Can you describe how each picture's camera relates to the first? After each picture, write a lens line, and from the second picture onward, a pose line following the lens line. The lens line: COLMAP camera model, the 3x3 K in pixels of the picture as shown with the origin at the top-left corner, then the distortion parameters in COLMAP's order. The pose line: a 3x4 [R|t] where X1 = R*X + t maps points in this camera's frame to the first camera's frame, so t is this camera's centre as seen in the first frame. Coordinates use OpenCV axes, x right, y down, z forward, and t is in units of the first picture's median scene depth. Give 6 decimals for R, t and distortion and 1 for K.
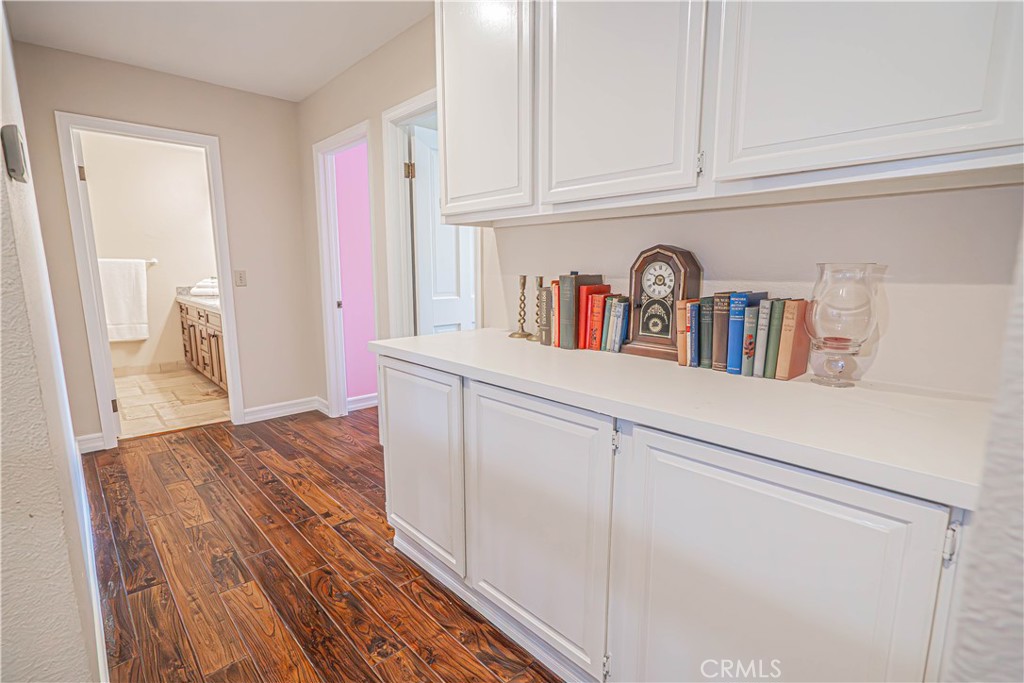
lens RADIAL K [[466.4, 0, 501.4], [0, 466.4, 348.6], [0, 0, 1]] dist [0.000536, 0.000784]
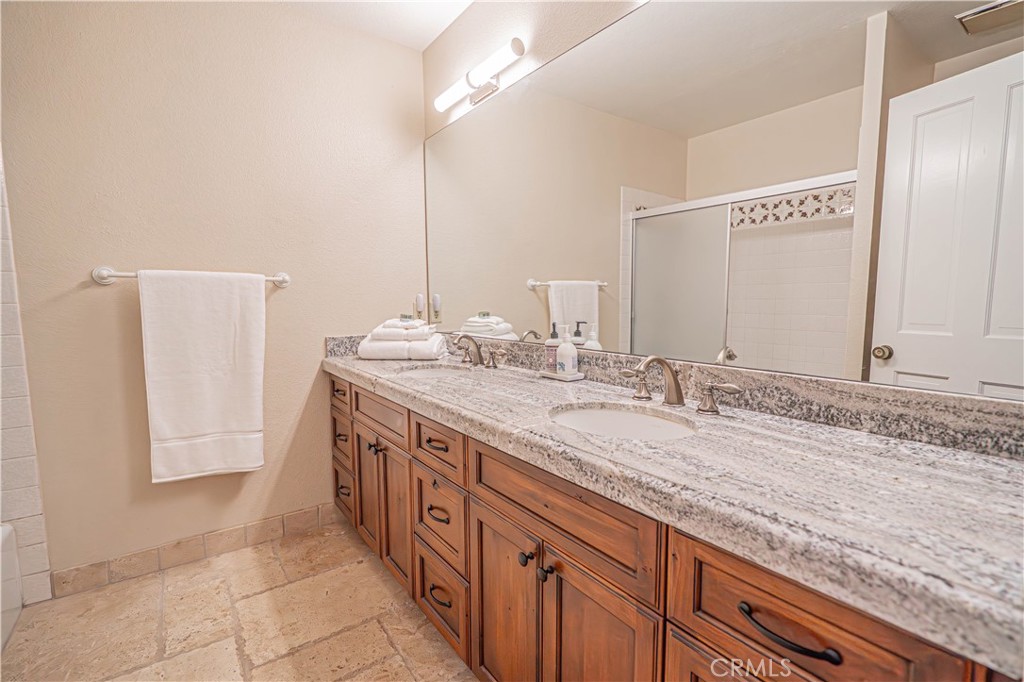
lens RADIAL K [[466.4, 0, 514.0], [0, 466.4, 346.3], [0, 0, 1]] dist [0.000536, 0.000784]
pose [[0.994538, 0.007659, -0.104097, -0.483247], [-0.014441, 0.997810, -0.064556, -0.099841], [0.103374, 0.065707, 0.992470, 0.596754]]
